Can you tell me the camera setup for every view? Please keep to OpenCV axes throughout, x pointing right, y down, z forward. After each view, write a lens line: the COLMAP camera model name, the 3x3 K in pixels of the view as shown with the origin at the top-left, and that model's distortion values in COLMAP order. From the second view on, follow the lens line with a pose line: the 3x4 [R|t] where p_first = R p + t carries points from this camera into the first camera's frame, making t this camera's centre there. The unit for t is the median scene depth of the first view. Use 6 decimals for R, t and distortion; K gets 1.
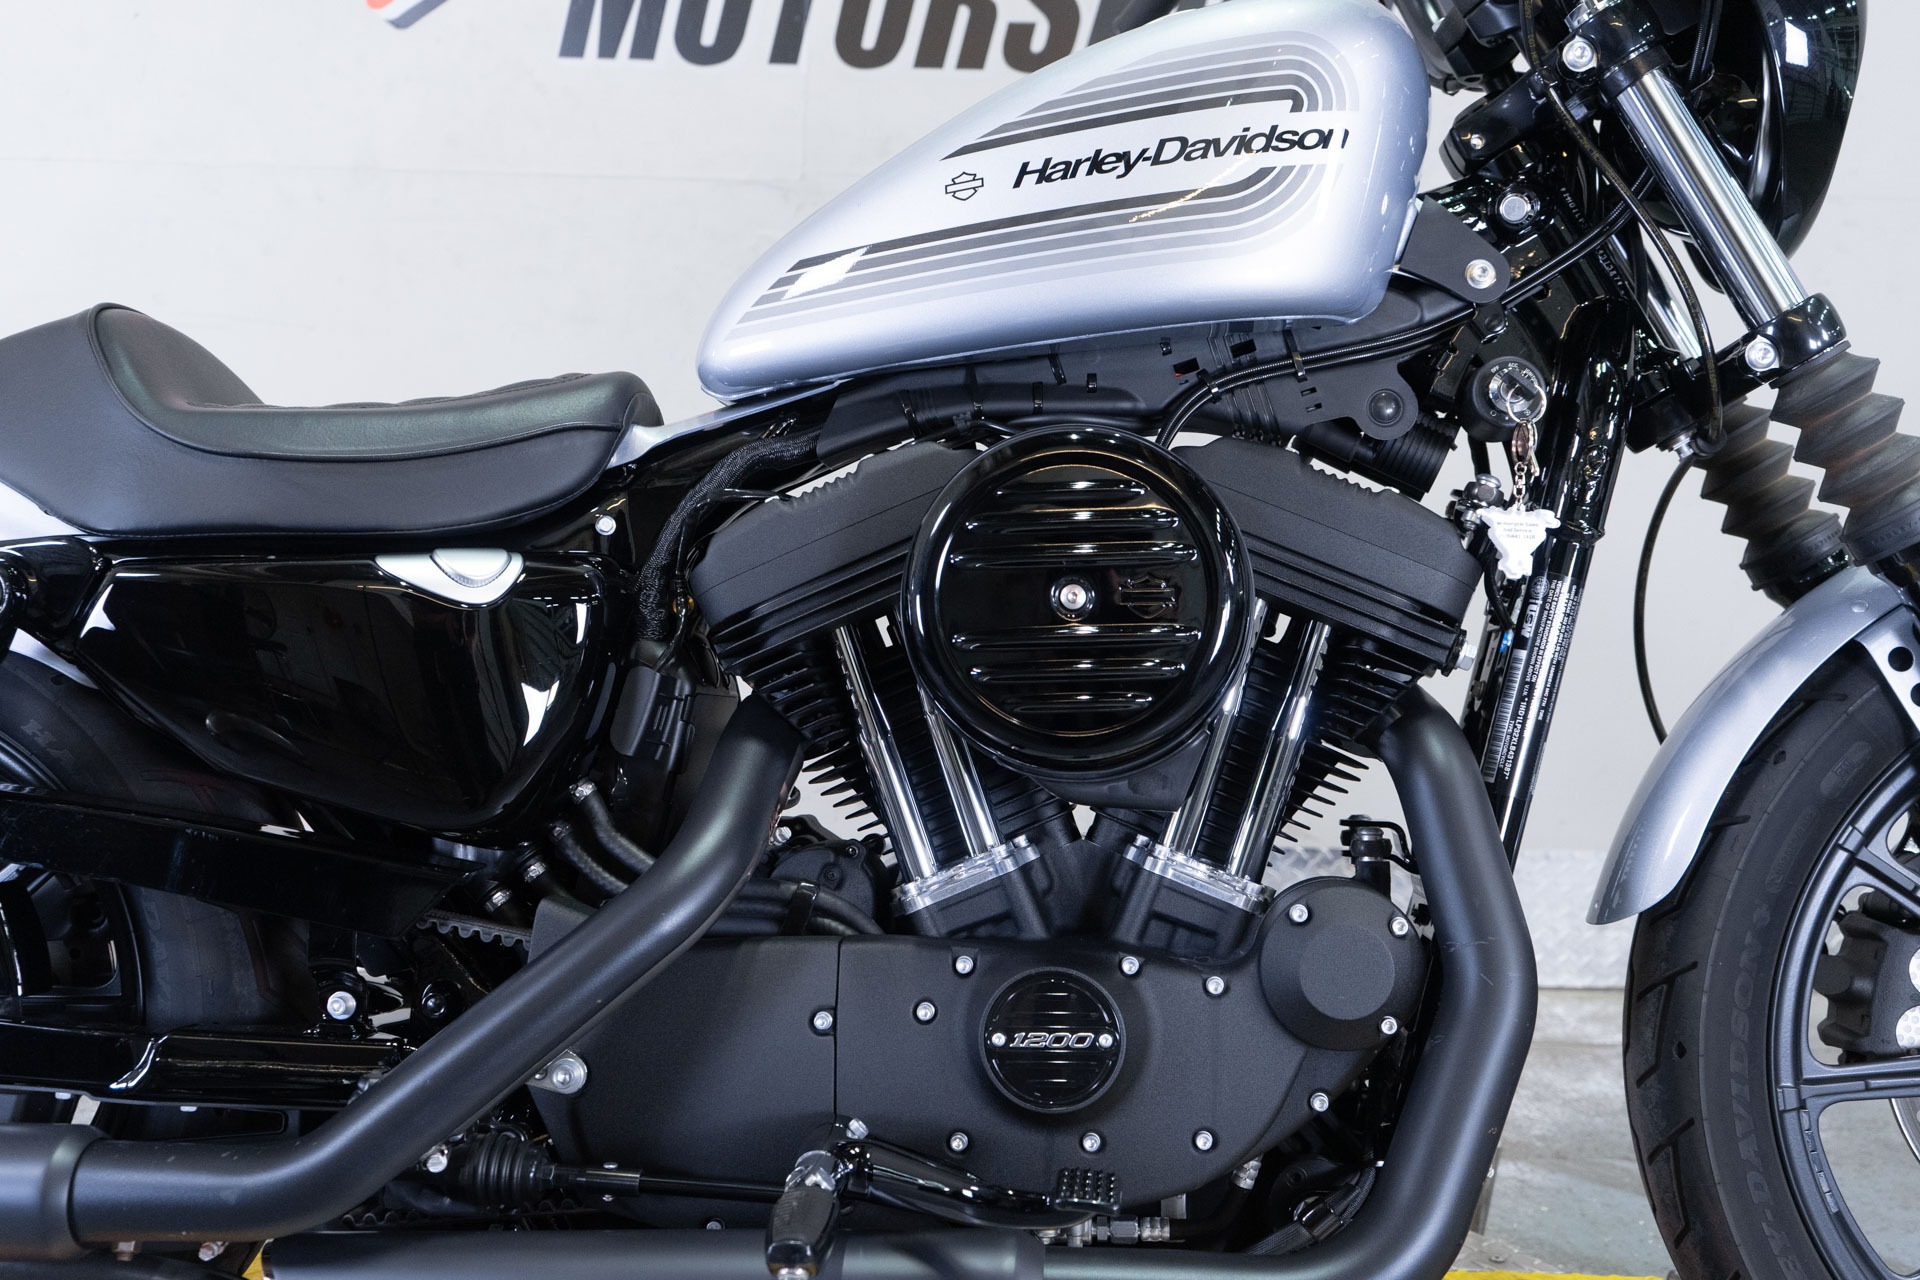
lens RADIAL K [[1788.2, 0, 960.0], [0, 1788.2, 640.0], [0, 0, 1]] dist [-0.012169, -0.009717]
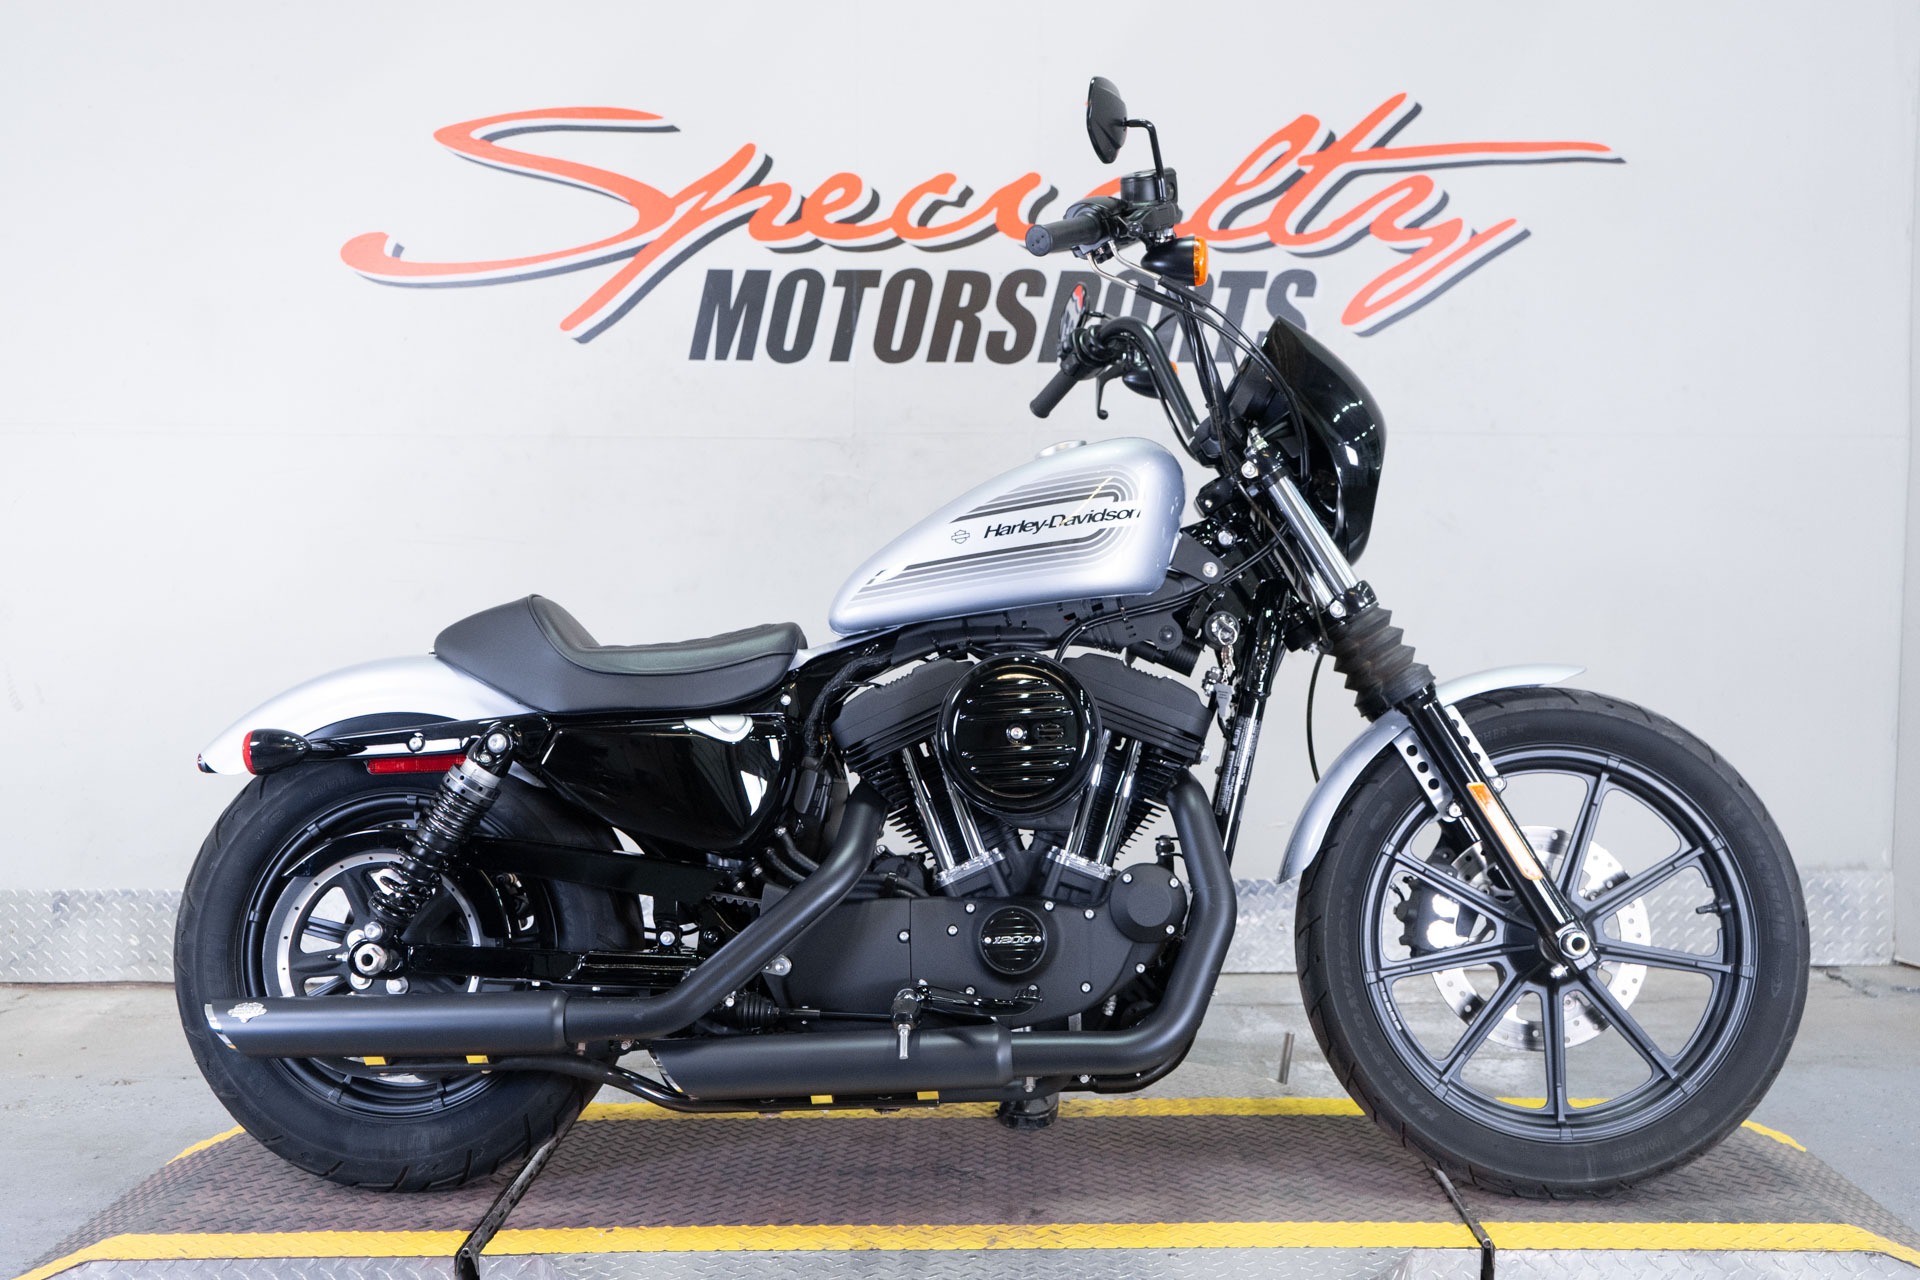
lens RADIAL K [[1796.1, 0, 960.0], [0, 1796.1, 640.0], [0, 0, 1]] dist [-0.005255, 0.004876]
pose [[0.999495, -0.023873, 0.020965, -0.044662], [0.024965, 0.998259, -0.053441, -0.019608], [-0.019653, 0.053938, 0.998351, -1.081313]]
